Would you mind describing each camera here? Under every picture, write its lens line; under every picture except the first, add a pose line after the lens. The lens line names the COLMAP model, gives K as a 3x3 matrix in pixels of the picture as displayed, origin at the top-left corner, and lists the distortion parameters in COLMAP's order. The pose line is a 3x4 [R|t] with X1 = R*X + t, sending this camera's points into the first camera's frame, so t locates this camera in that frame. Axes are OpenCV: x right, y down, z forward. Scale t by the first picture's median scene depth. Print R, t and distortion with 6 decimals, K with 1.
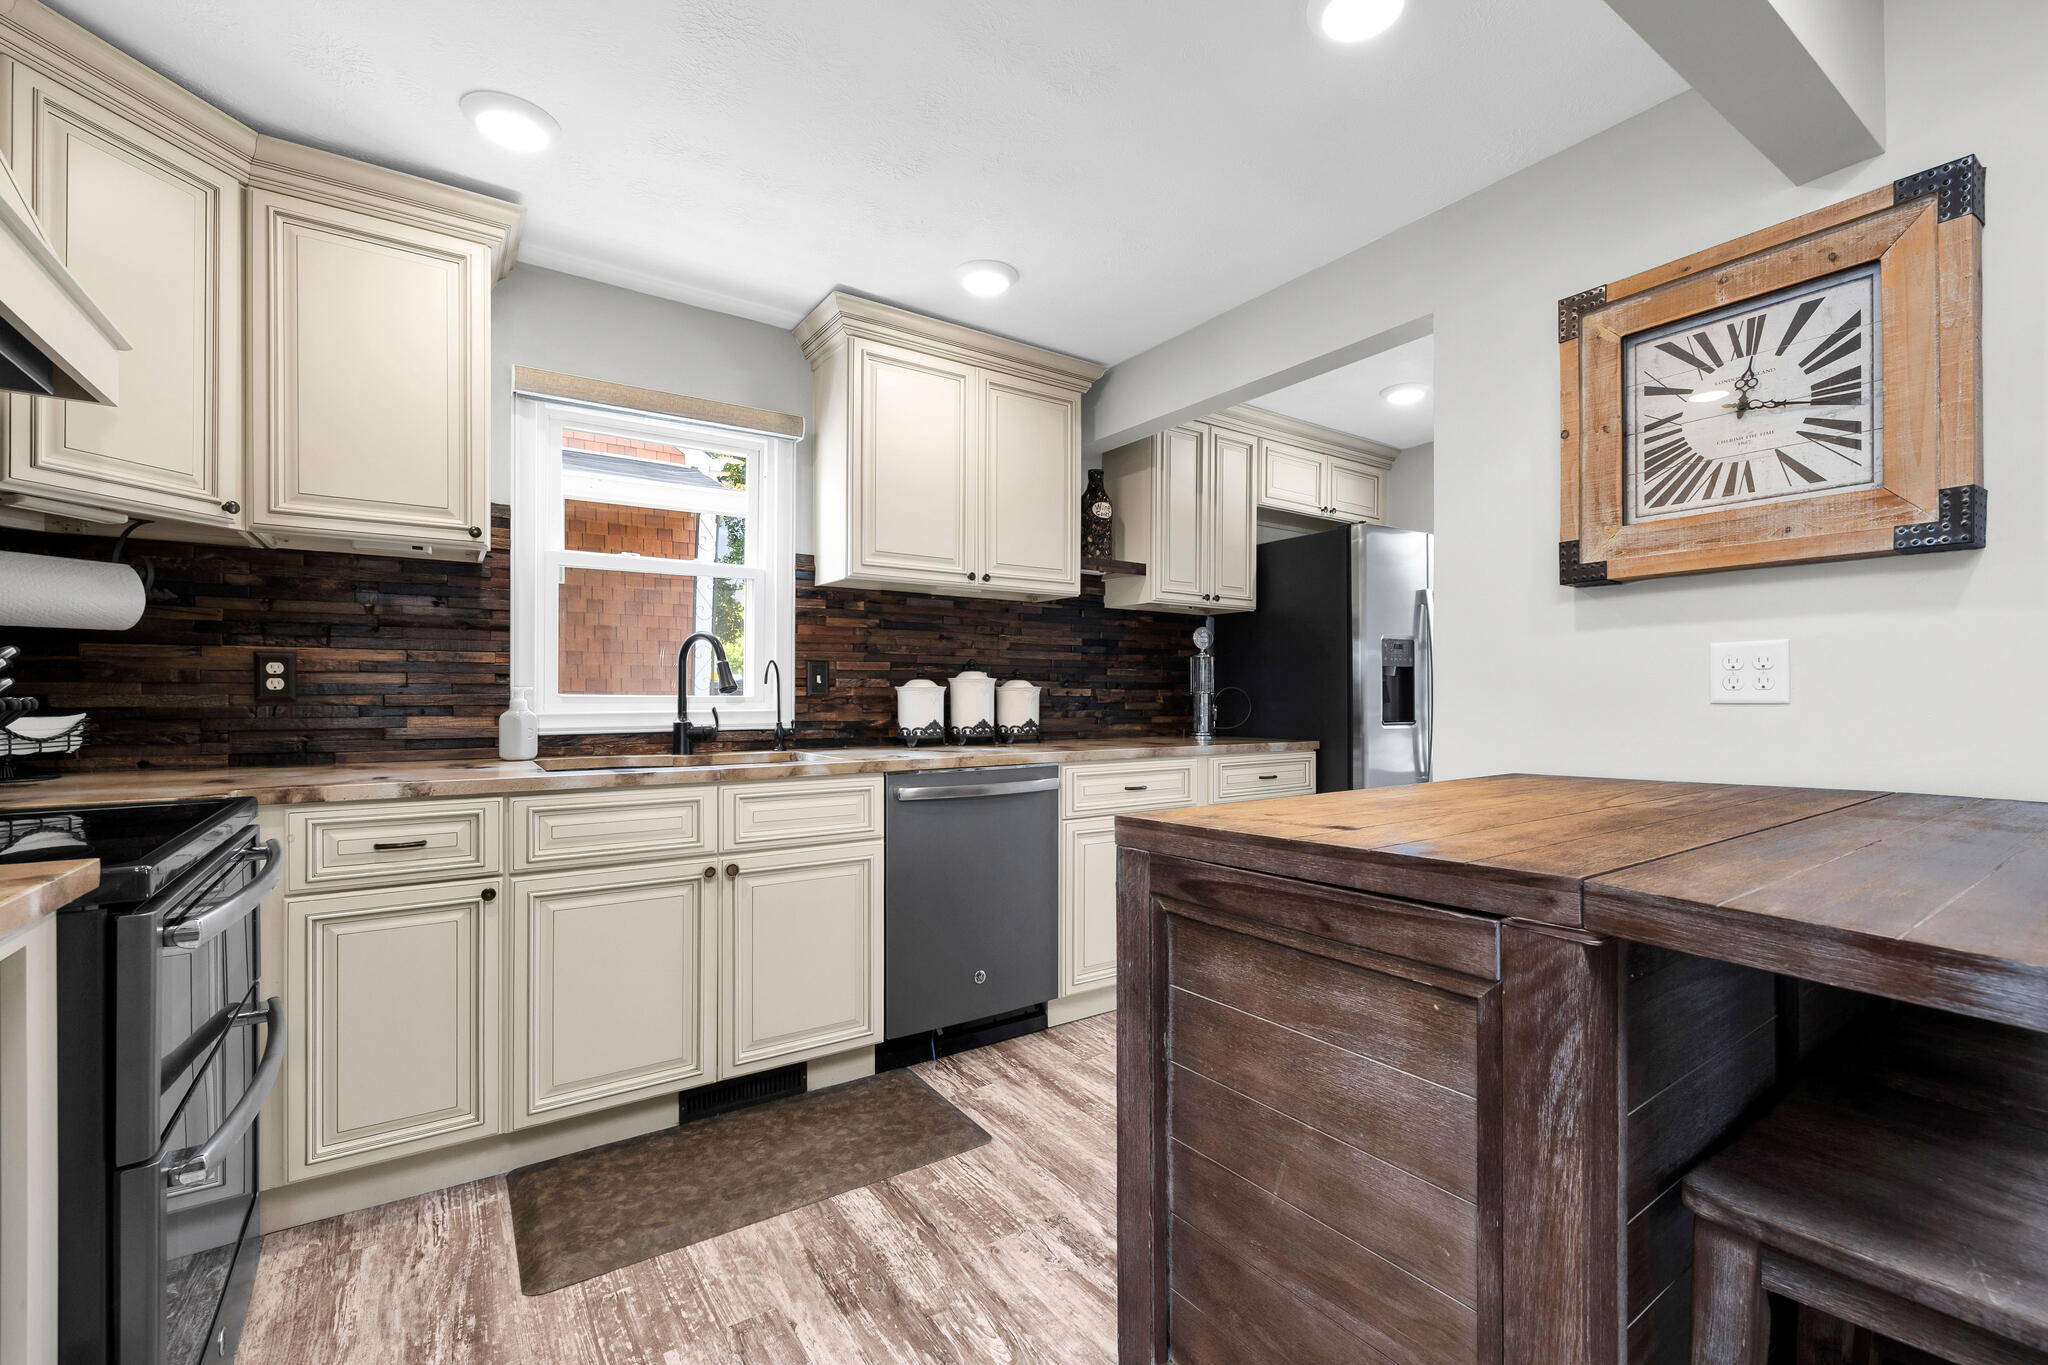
lens RADIAL K [[867.3, 0, 1031.2], [0, 867.3, 695.7], [0, 0, 1]] dist [0.000040, 0.000075]
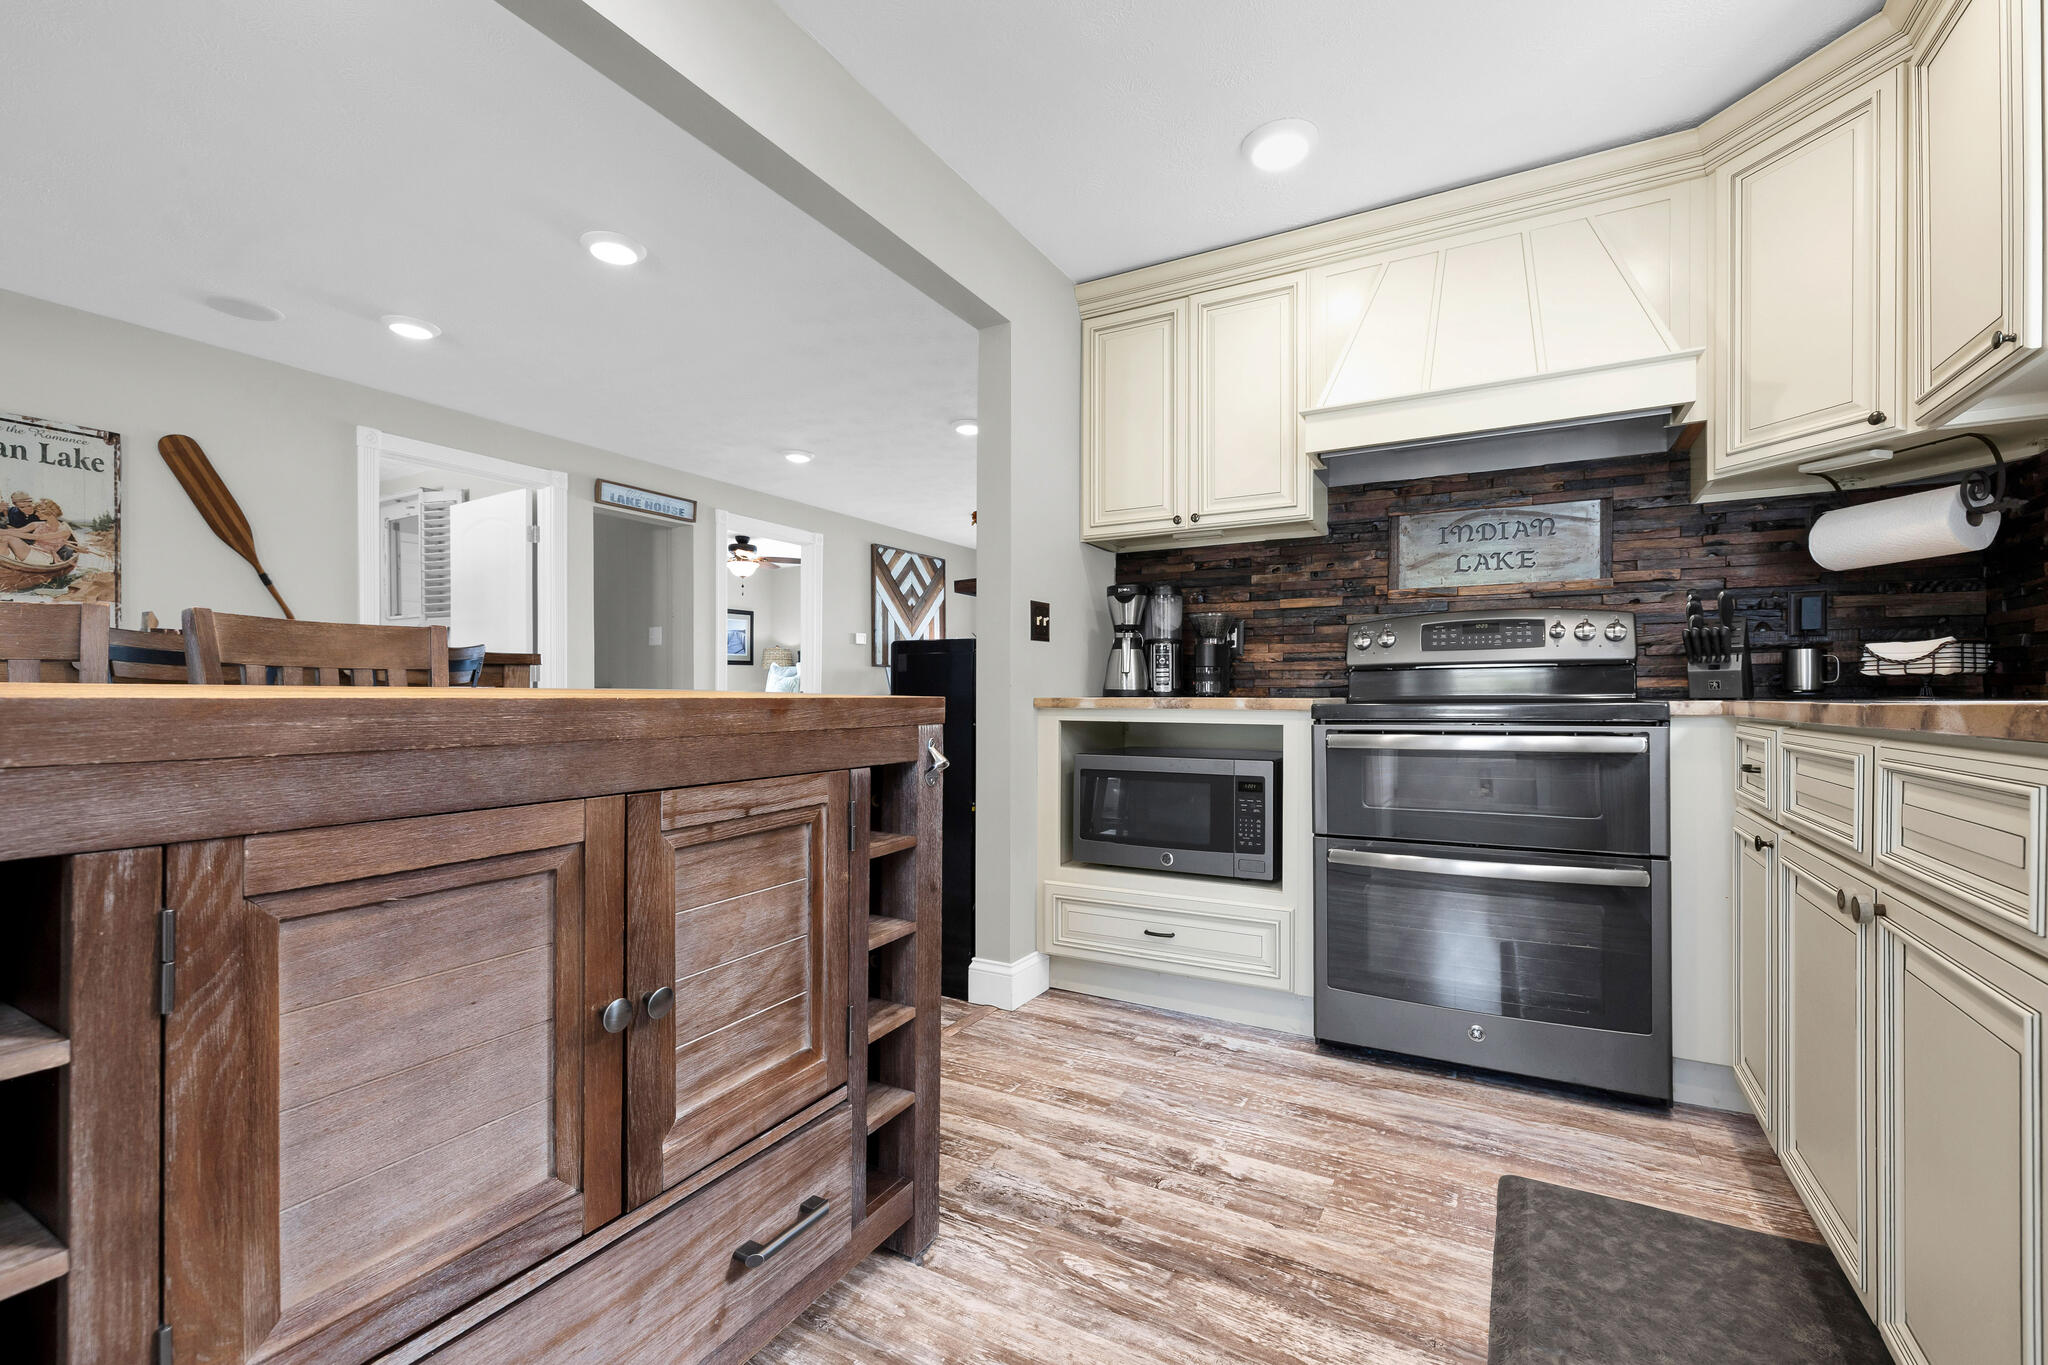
lens RADIAL K [[871.2, 0, 1030.0], [0, 871.2, 697.9], [0, 0, 1]] dist [-0.001343, -0.000184]
pose [[-0.897885, -0.002257, -0.440224, 0.344457], [-0.003123, 0.999994, 0.001244, 0.094328], [0.440219, 0.002492, -0.897887, 1.436197]]
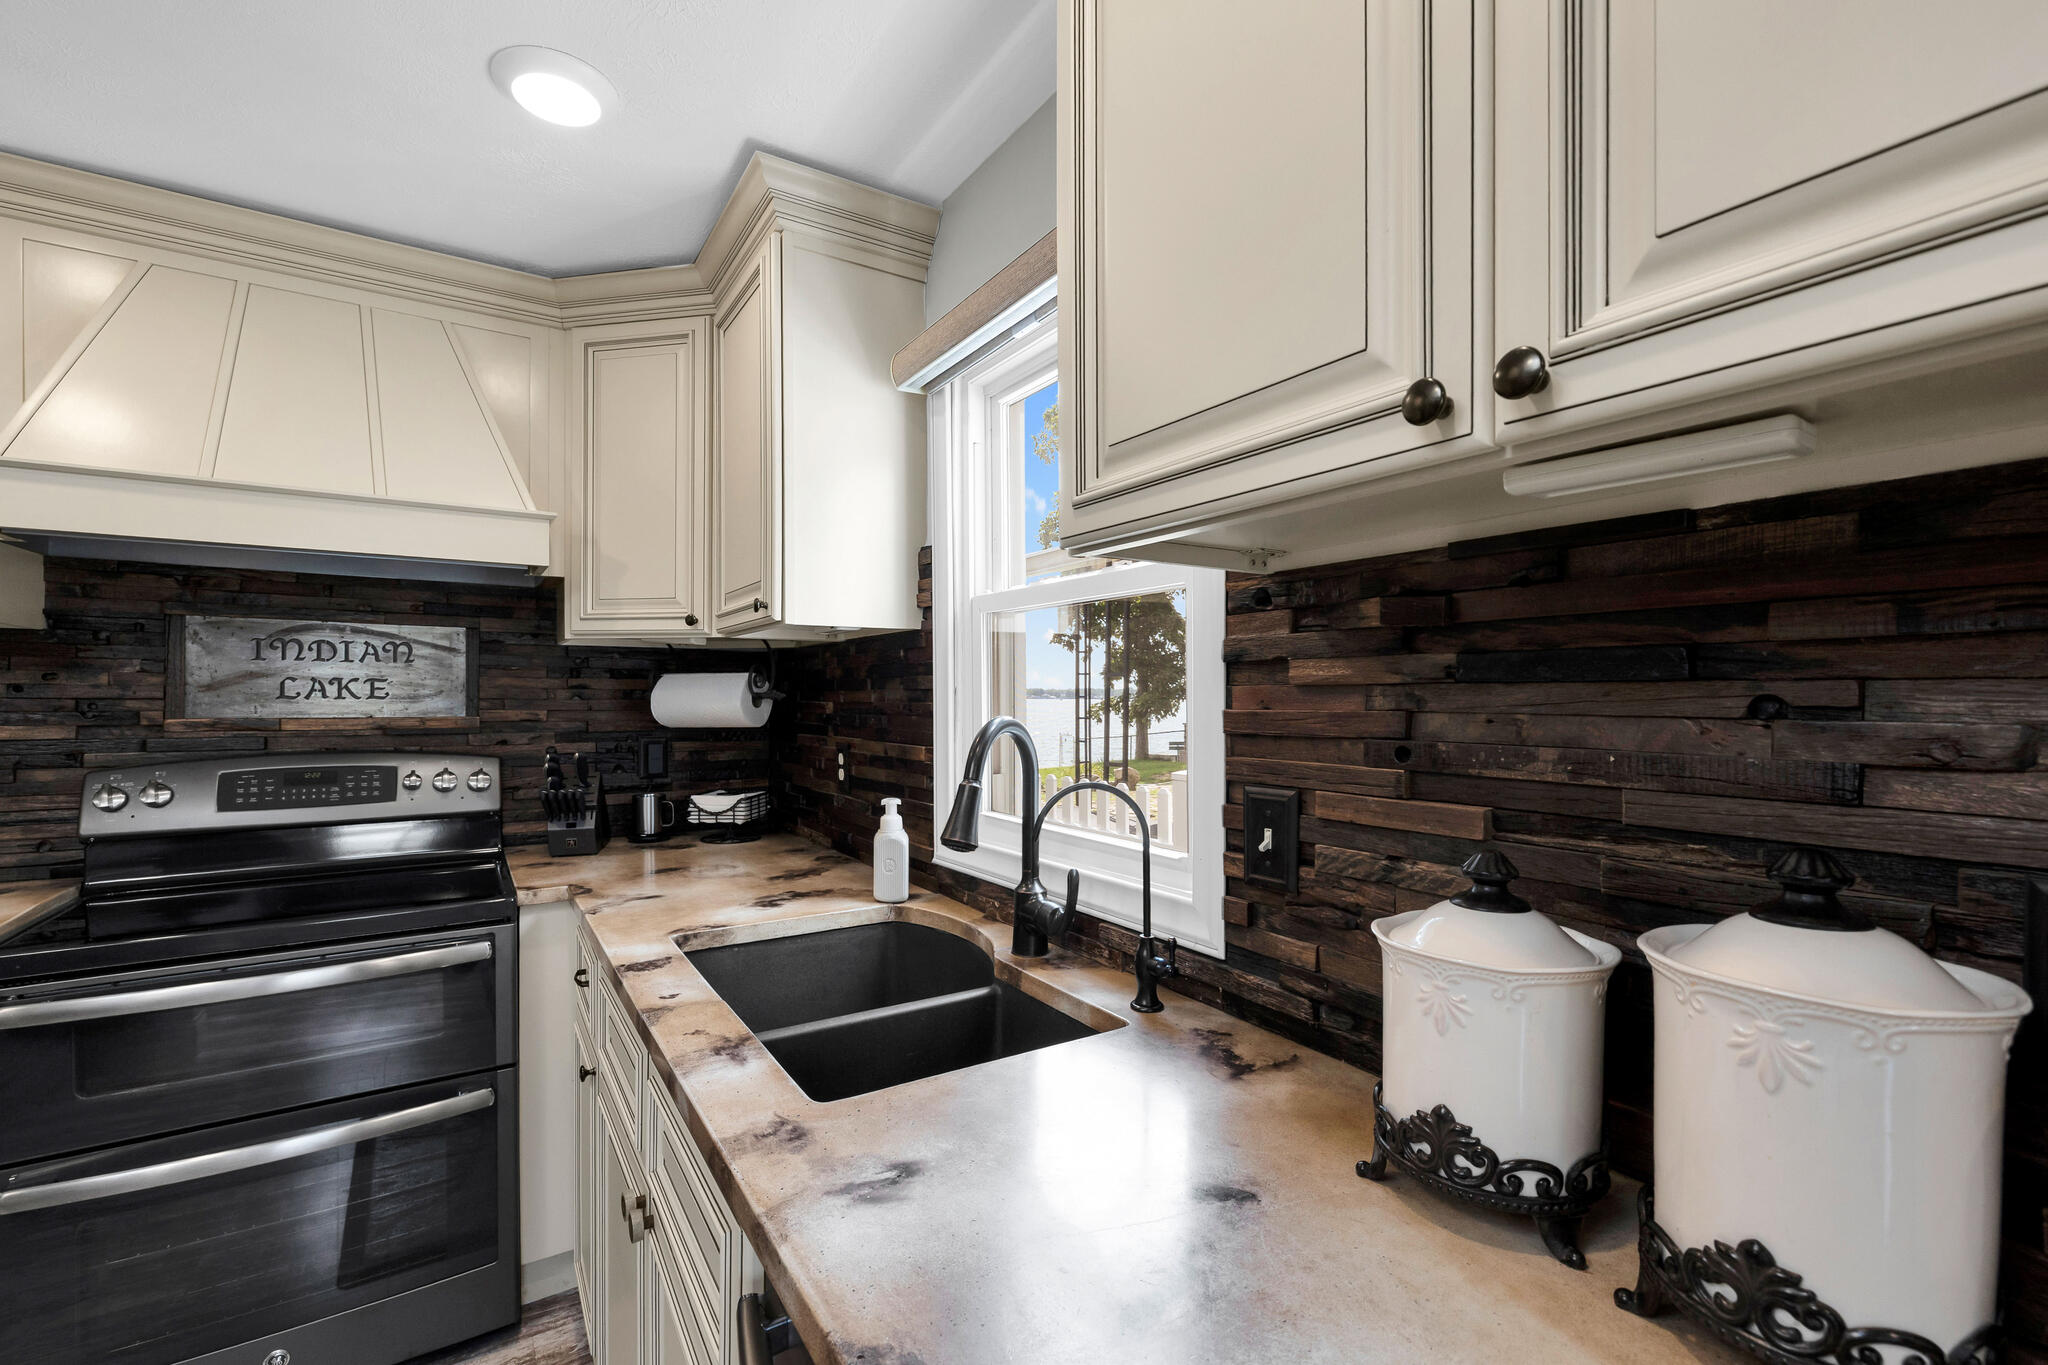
lens RADIAL K [[886.9, 0, 1033.9], [0, 886.9, 703.5], [0, 0, 1]] dist [0.000955, 0.000441]
pose [[-0.023987, 0.004288, -0.999703, 0.183238], [-0.005540, 0.999975, 0.004422, -0.118051], [0.999697, 0.005645, -0.023962, 1.440114]]
